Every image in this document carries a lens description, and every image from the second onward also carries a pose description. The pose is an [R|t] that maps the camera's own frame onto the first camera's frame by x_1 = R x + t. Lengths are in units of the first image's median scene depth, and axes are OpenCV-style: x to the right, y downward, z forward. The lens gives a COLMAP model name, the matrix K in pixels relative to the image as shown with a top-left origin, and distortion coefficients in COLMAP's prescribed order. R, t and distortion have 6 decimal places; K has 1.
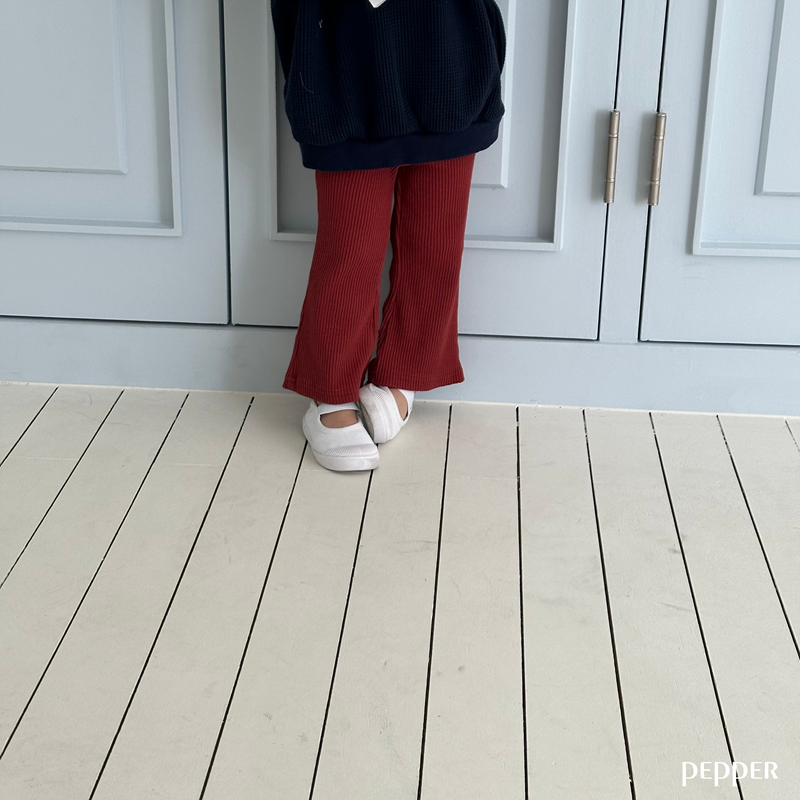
lens RADIAL K [[1476.1, 0, 413.7], [0, 1476.1, 378.1], [0, 0, 1]] dist [0.119271, 0.000000]
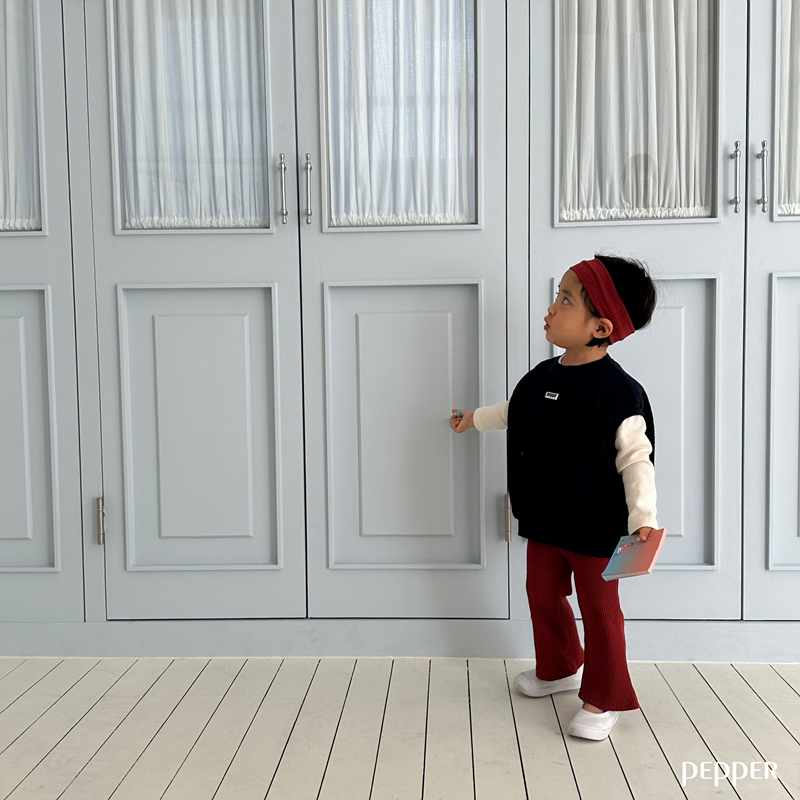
lens RADIAL K [[874.2, 0, 404.4], [0, 874.2, 392.0], [0, 0, 1]] dist [0.054796, 0.000000]
pose [[0.999380, -0.035051, 0.003359, 0.002226], [0.034287, 0.946975, -0.319474, 0.056948], [0.008017, 0.319391, 0.947589, -0.129415]]
